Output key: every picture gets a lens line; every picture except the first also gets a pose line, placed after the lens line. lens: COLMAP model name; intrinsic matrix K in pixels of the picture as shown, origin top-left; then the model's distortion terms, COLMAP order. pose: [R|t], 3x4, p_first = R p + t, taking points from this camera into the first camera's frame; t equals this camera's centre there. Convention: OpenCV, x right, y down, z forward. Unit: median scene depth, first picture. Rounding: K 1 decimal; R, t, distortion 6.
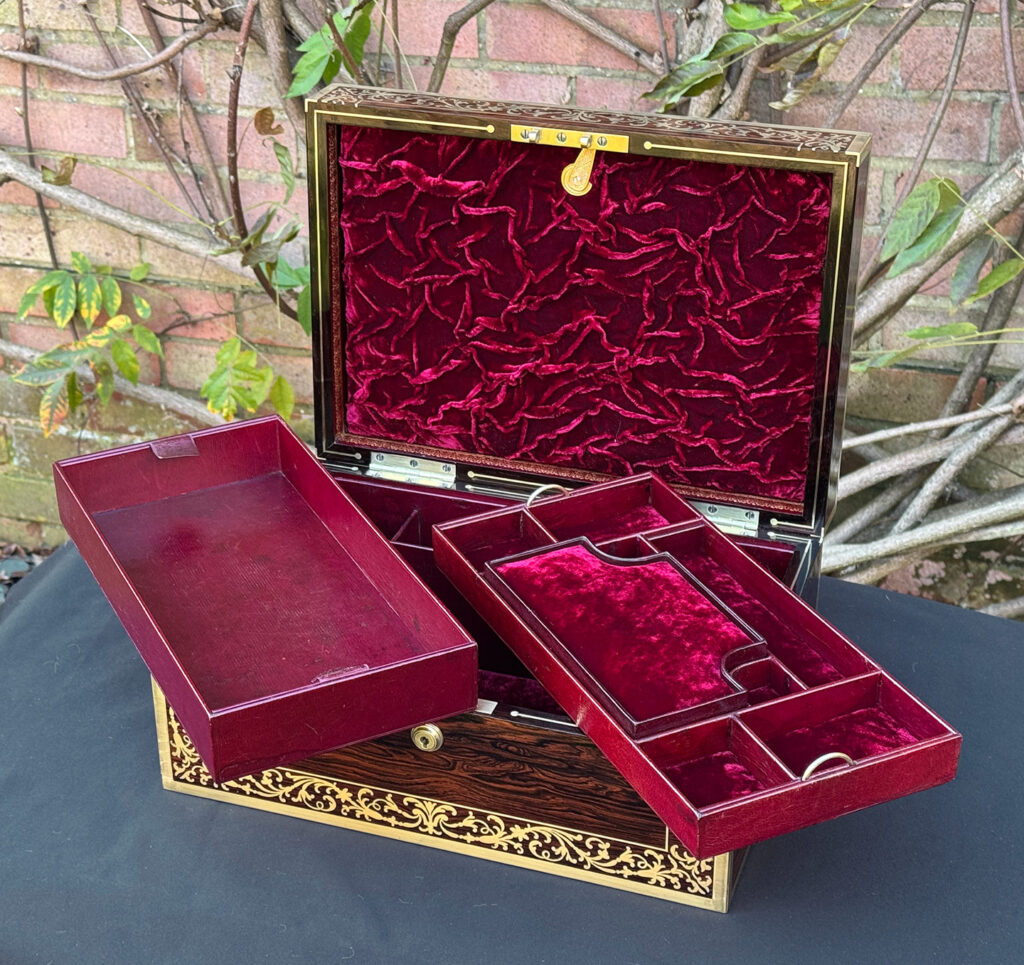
lens RADIAL K [[2057.7, 0, 431.9], [0, 2057.7, 474.3], [0, 0, 1]] dist [0.105473, 0.000000]
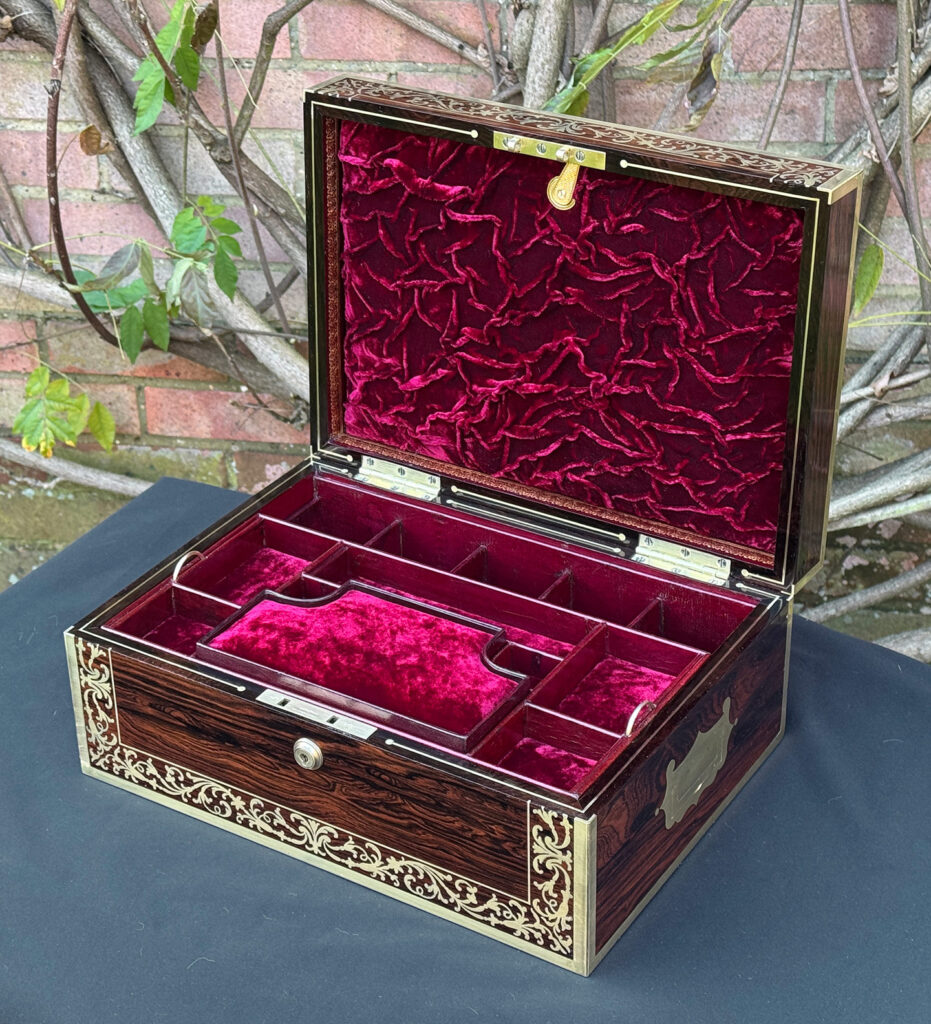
lens RADIAL K [[2191.2, 0, 417.4], [0, 2191.2, 487.7], [0, 0, 1]] dist [0.126397, 0.000000]
pose [[0.975713, 0.101505, -0.194113, 0.228120], [-0.098195, 0.994811, 0.026628, -0.029755], [0.195809, -0.006921, 0.980618, -0.007532]]
